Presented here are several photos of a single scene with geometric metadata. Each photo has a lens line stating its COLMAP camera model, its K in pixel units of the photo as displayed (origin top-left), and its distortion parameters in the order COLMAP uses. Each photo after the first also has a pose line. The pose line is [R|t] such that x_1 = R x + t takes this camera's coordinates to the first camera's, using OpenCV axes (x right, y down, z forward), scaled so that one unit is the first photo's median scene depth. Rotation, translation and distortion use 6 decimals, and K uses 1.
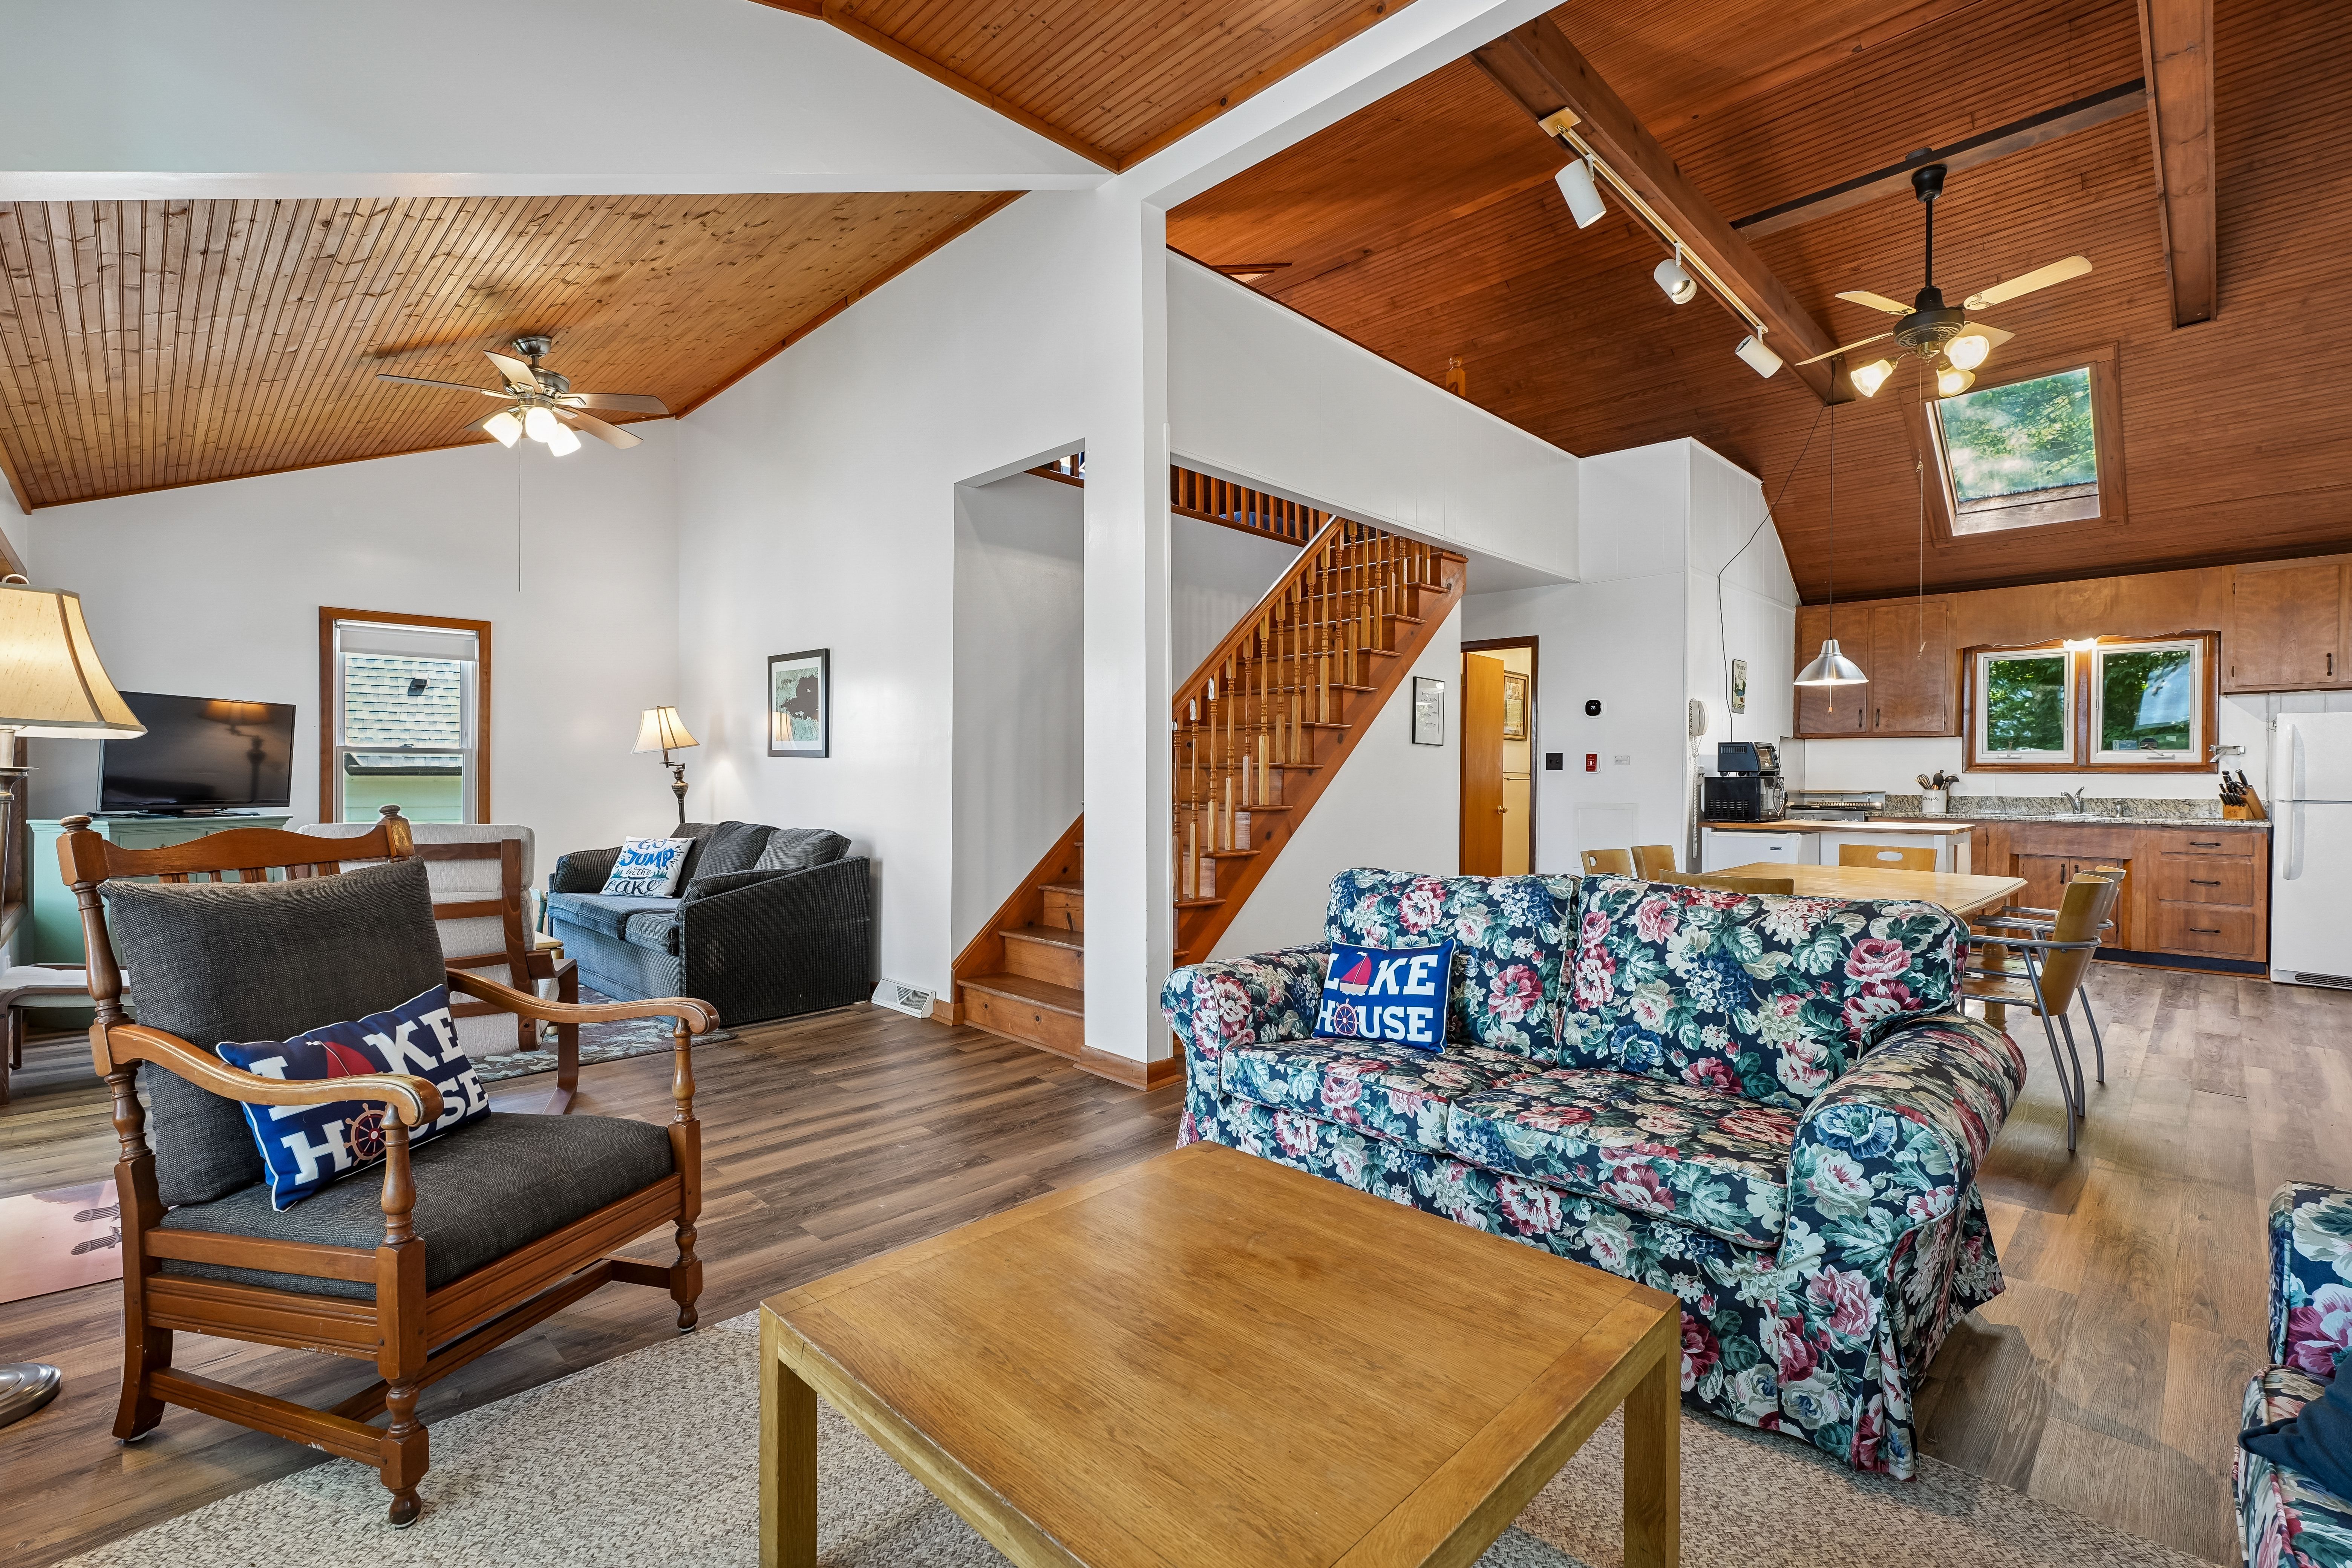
lens RADIAL K [[1053.5, 0, 1176.0], [0, 1053.5, 784.0], [0, 0, 1]] dist [-0.003055, 0.000545]
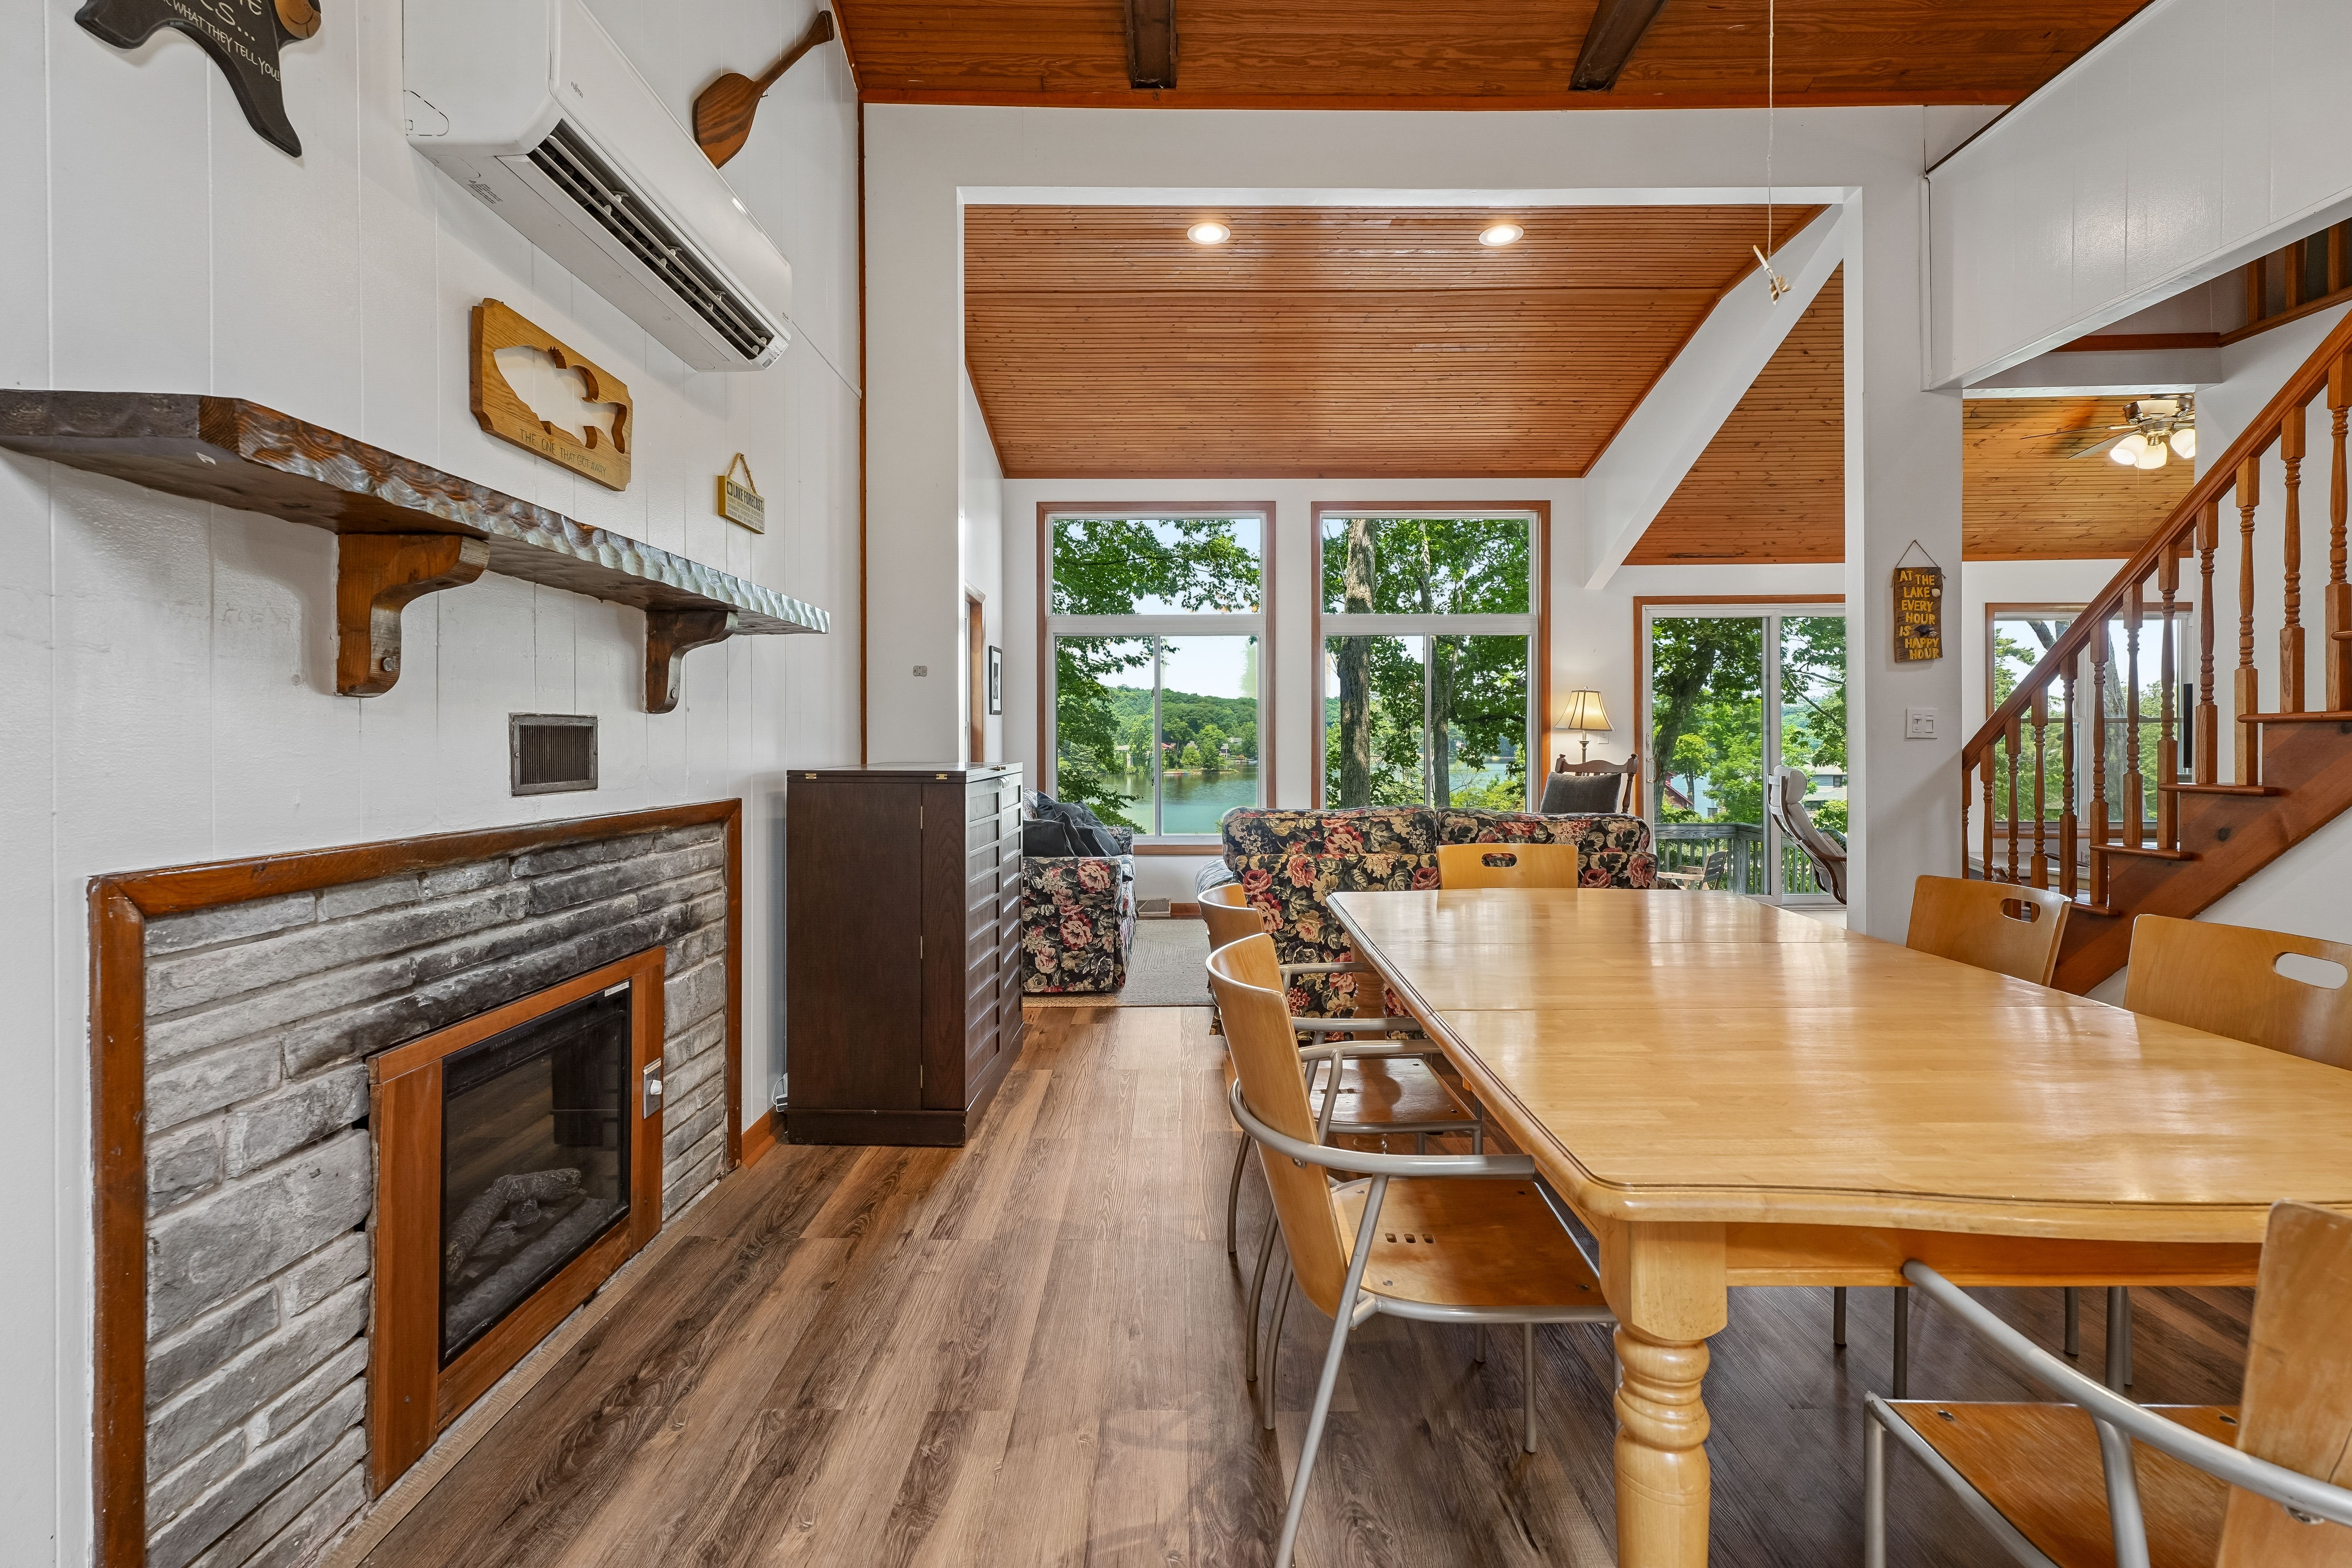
lens RADIAL K [[1046.5, 0, 1178.3], [0, 1046.5, 747.8], [0, 0, 1]] dist [-0.003595, 0.007559]
pose [[-0.708533, -0.001186, -0.705676, 0.730500], [-0.006404, 0.999968, 0.004749, 0.000108], [0.705648, 0.007884, -0.708519, 0.781452]]
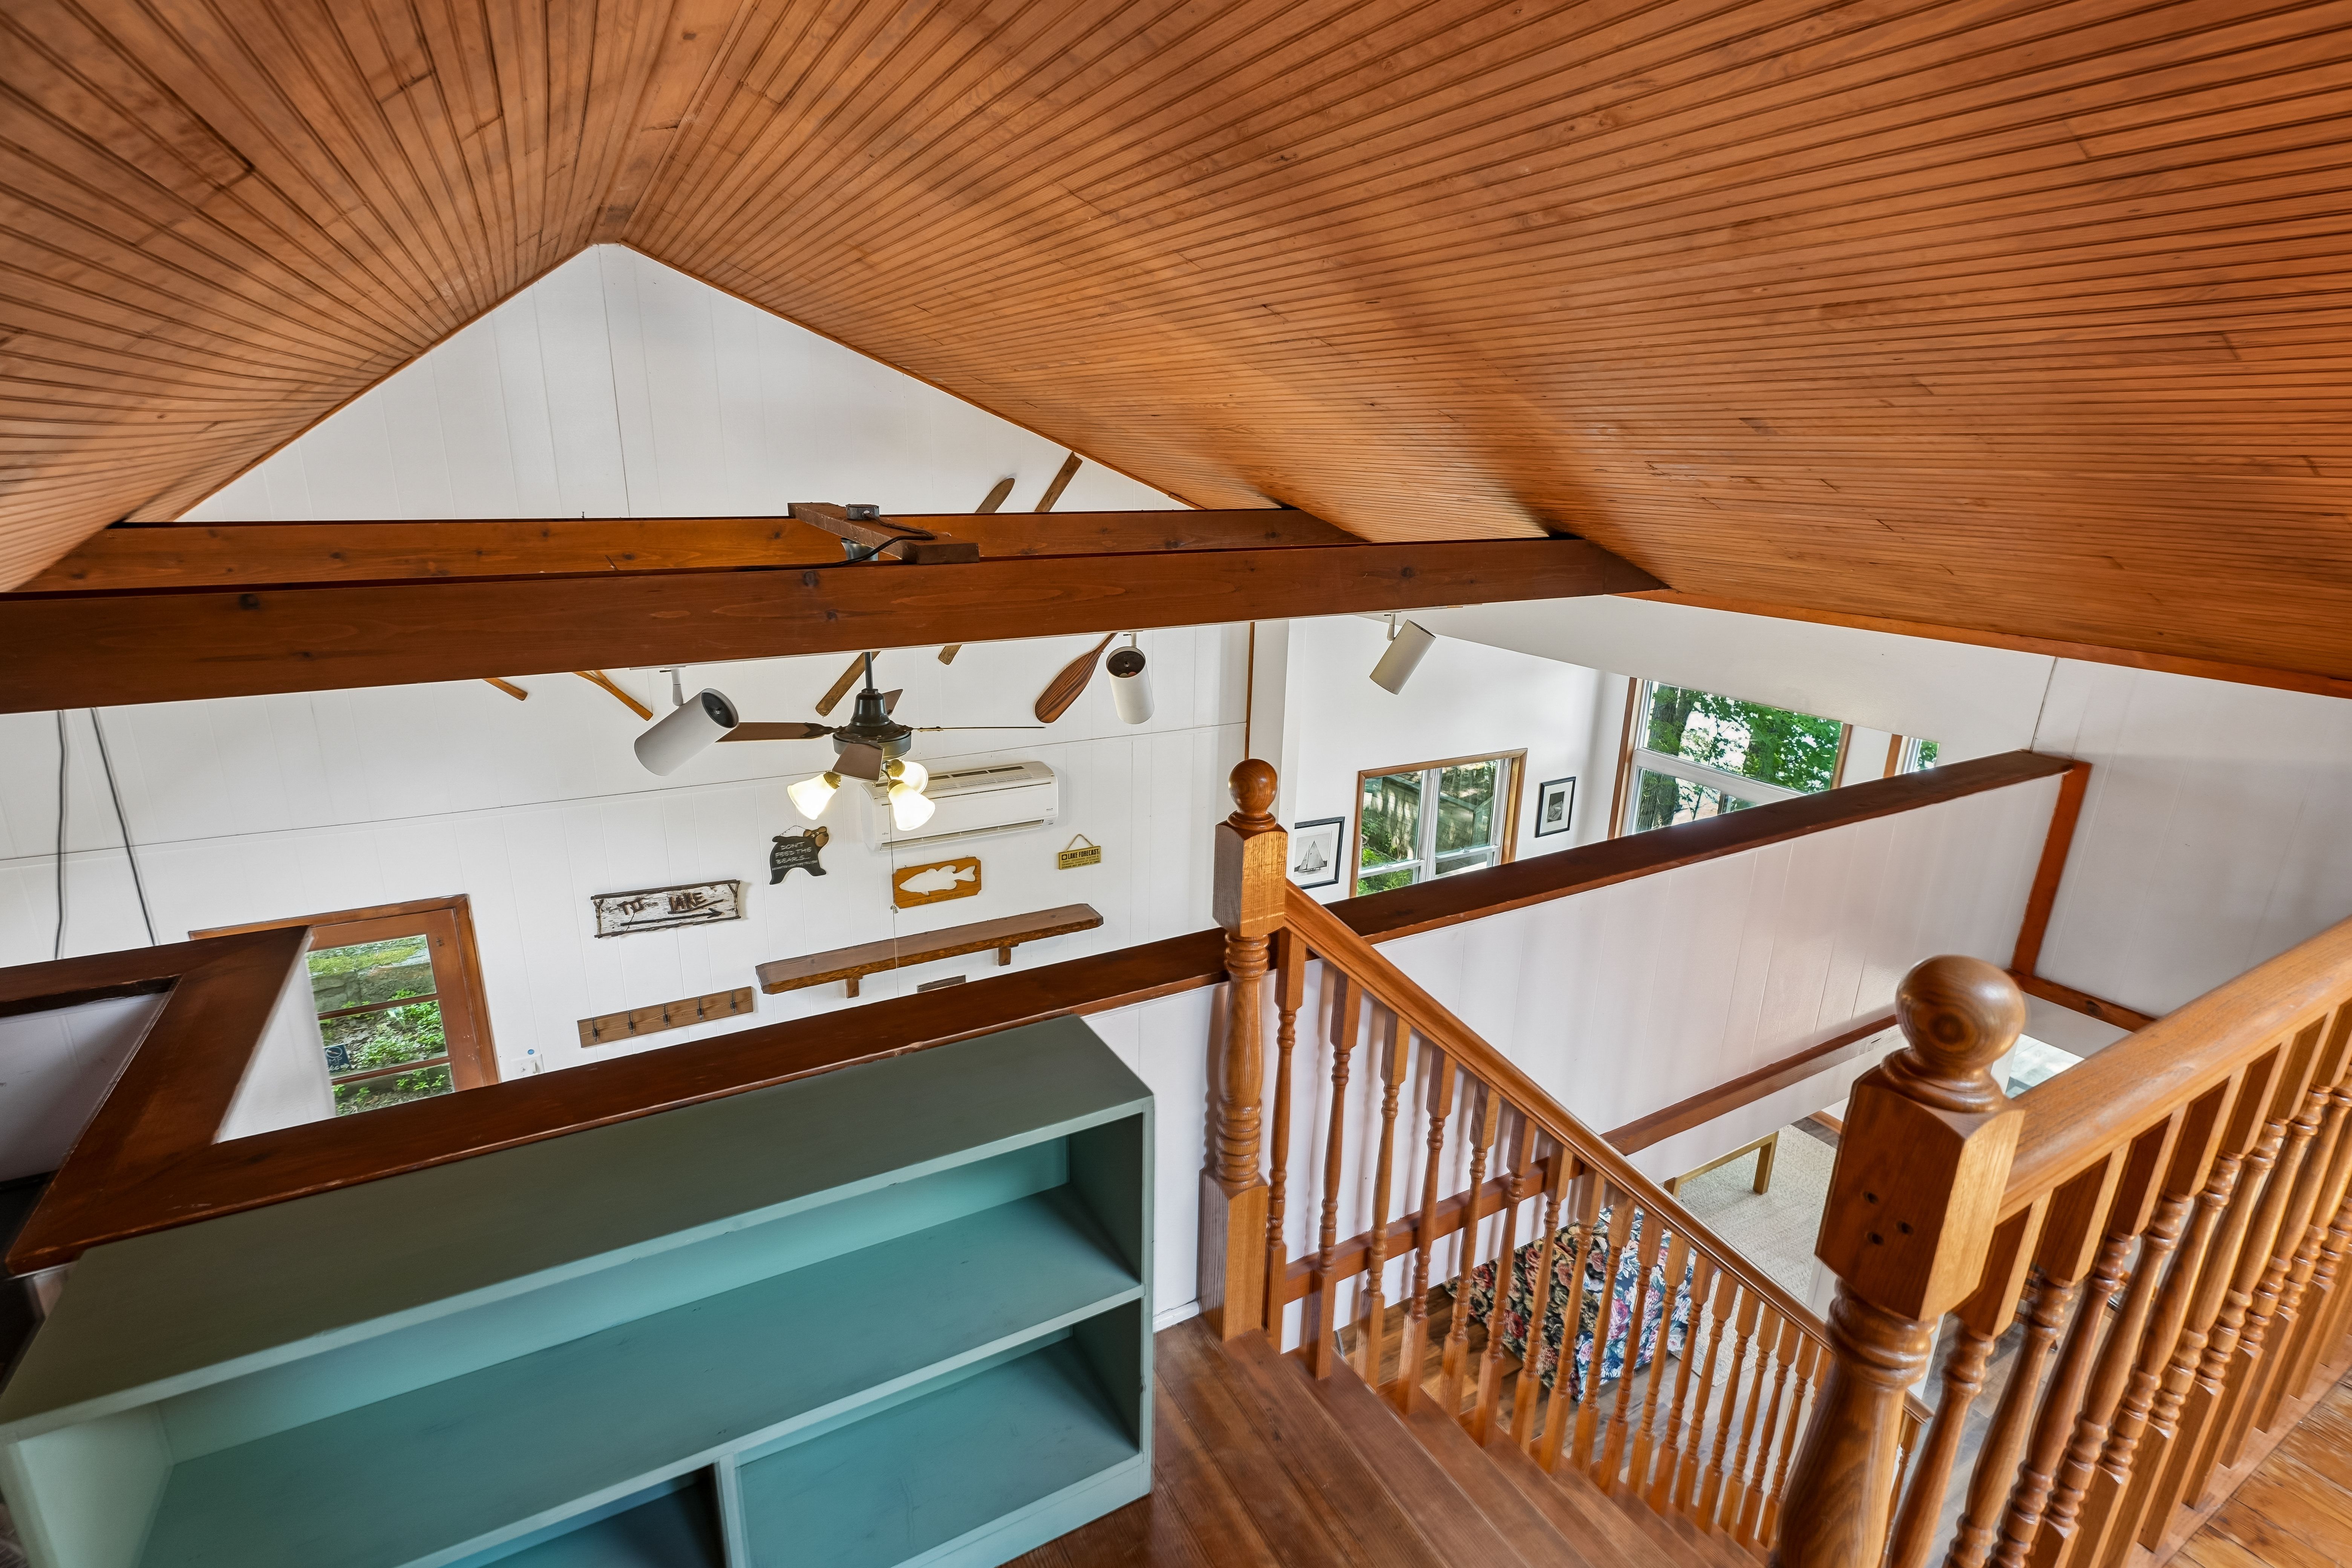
lens RADIAL K [[1107.3, 0, 1176.0], [0, 1107.3, 784.0], [0, 0, 1]] dist [-0.006628, 0.000216]
pose [[-0.961266, -0.104717, 0.254956, 0.211170], [-0.024683, 0.954006, 0.298769, -0.467444], [-0.274515, 0.280903, -0.919638, 1.215865]]
